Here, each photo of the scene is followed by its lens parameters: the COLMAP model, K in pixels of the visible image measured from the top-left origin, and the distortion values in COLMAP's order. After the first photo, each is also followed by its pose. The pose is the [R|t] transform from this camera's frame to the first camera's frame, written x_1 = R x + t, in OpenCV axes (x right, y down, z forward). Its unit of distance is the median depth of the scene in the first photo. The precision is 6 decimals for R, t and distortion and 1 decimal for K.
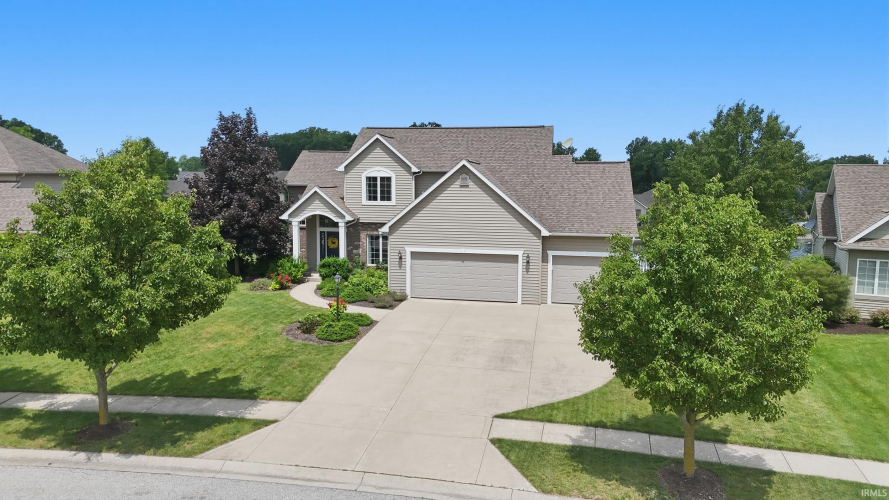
lens RADIAL K [[626.0, 0, 444.5], [0, 626.0, 250.0], [0, 0, 1]] dist [0.099216, -0.109614]
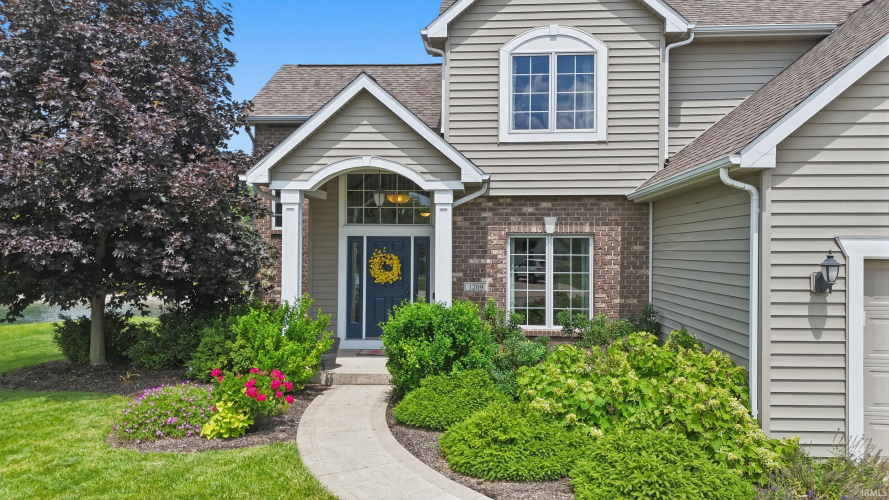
lens RADIAL K [[626.0, 0, 444.5], [0, 626.0, 250.0], [0, 0, 1]] dist [0.099216, -0.109614]
pose [[0.993449, -0.004456, 0.114187, -0.214976], [0.016725, 0.994150, -0.106708, 0.020105], [-0.113044, 0.107919, 0.987712, 0.745640]]
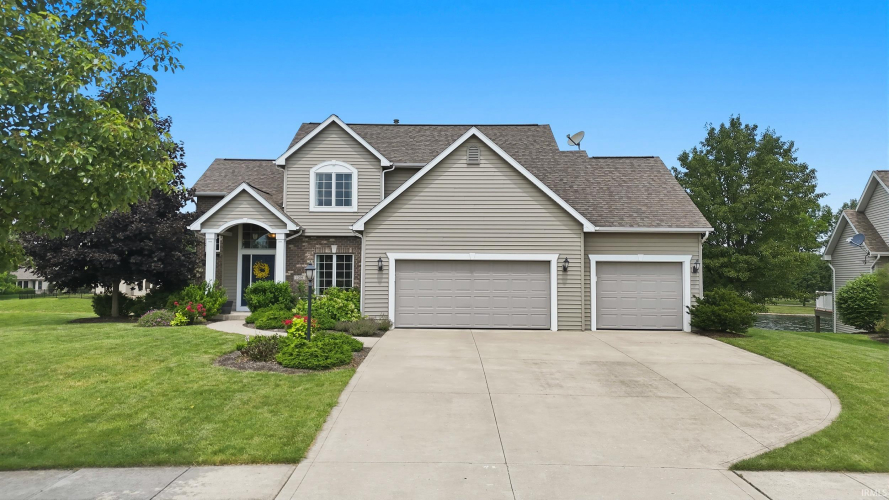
lens RADIAL K [[626.0, 0, 444.5], [0, 626.0, 250.0], [0, 0, 1]] dist [0.099216, -0.109614]
pose [[0.983907, 0.003893, 0.178637, -0.117118], [0.023380, 0.988362, -0.150310, 0.091936], [-0.177144, 0.152067, 0.972366, 0.298134]]
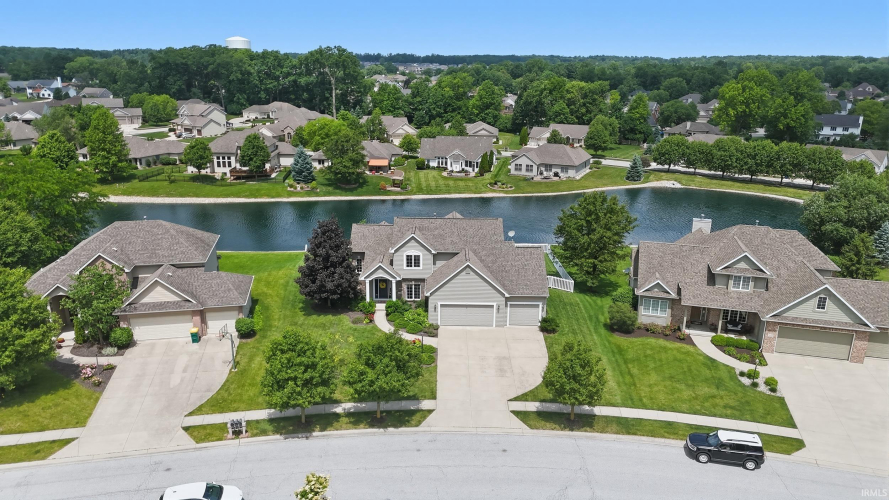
lens RADIAL K [[626.0, 0, 444.5], [0, 626.0, 250.0], [0, 0, 1]] dist [0.099216, -0.109614]
pose [[0.982984, -0.051909, 0.176203, -0.364243], [0.017735, 0.981579, 0.190232, -0.518196], [-0.182832, -0.183870, 0.965797, -0.857676]]
